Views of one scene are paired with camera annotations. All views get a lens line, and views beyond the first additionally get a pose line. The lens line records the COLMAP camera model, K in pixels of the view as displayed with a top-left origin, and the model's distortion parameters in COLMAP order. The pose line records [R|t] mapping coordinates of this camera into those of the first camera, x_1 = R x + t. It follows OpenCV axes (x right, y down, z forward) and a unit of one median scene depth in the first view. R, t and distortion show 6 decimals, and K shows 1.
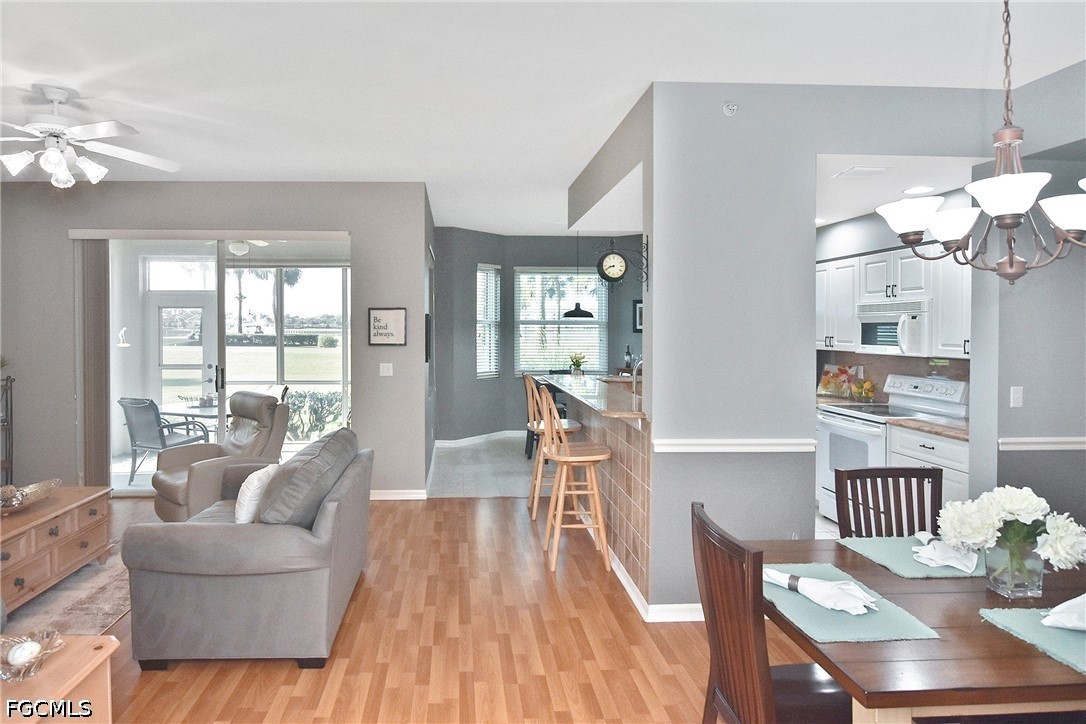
lens RADIAL K [[604.6, 0, 483.8], [0, 604.6, 329.1], [0, 0, 1]] dist [-0.000599, -0.000400]
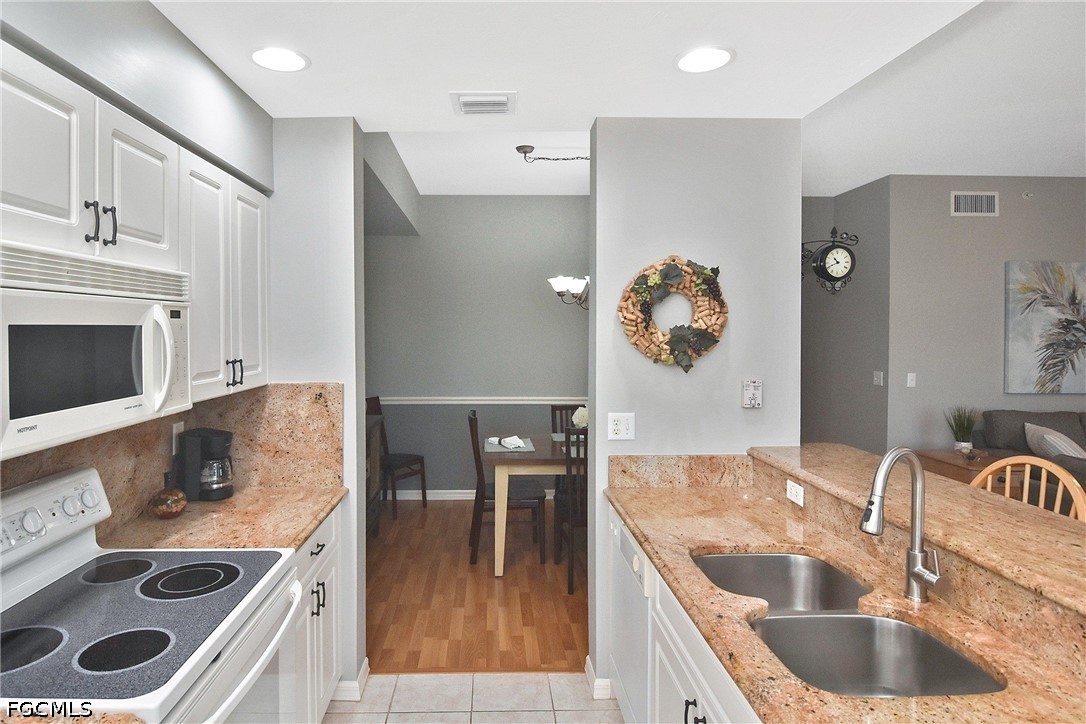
lens RADIAL K [[595.2, 0, 490.5], [0, 595.2, 339.6], [0, 0, 1]] dist [-0.026643, -0.000572]
pose [[-0.999536, -0.000956, 0.030459, 0.503739], [-0.000302, 0.999769, 0.021479, -0.011312], [-0.030473, 0.021460, -0.999305, 1.394898]]
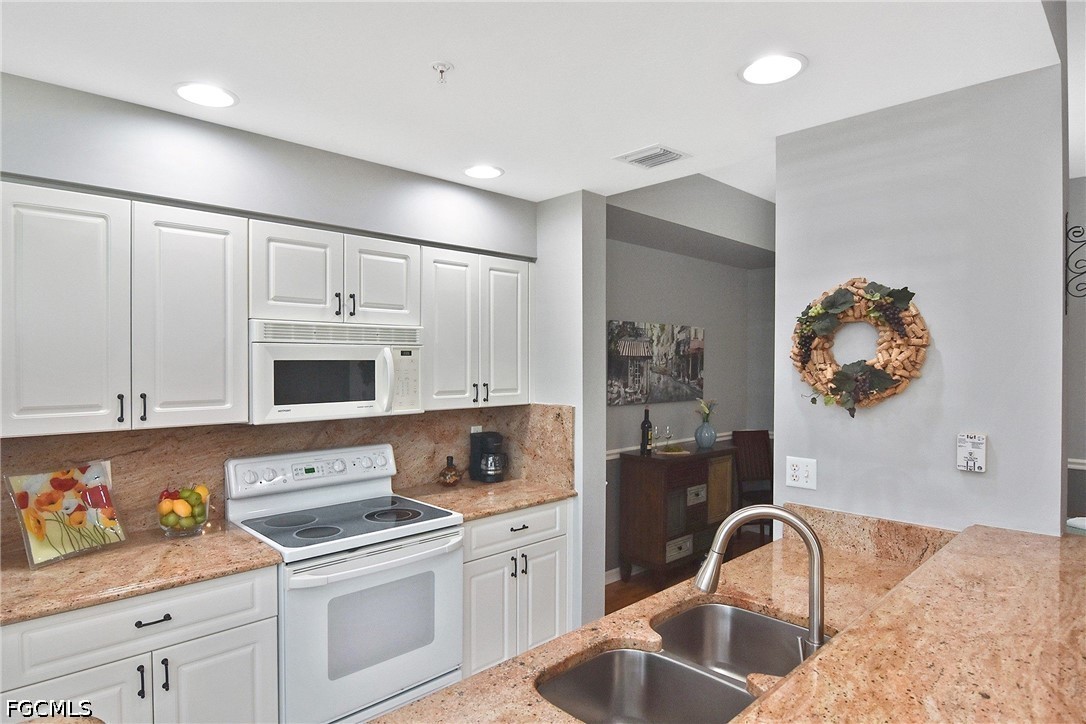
lens RADIAL K [[607.1, 0, 543.0], [0, 607.1, 362.0], [0, 0, 1]] dist [-0.021555, -0.000394]
pose [[-0.663706, -0.006276, 0.747967, 0.141047], [-0.002314, 0.999977, 0.006337, -0.014320], [-0.747990, 0.002475, -0.663705, 1.334135]]
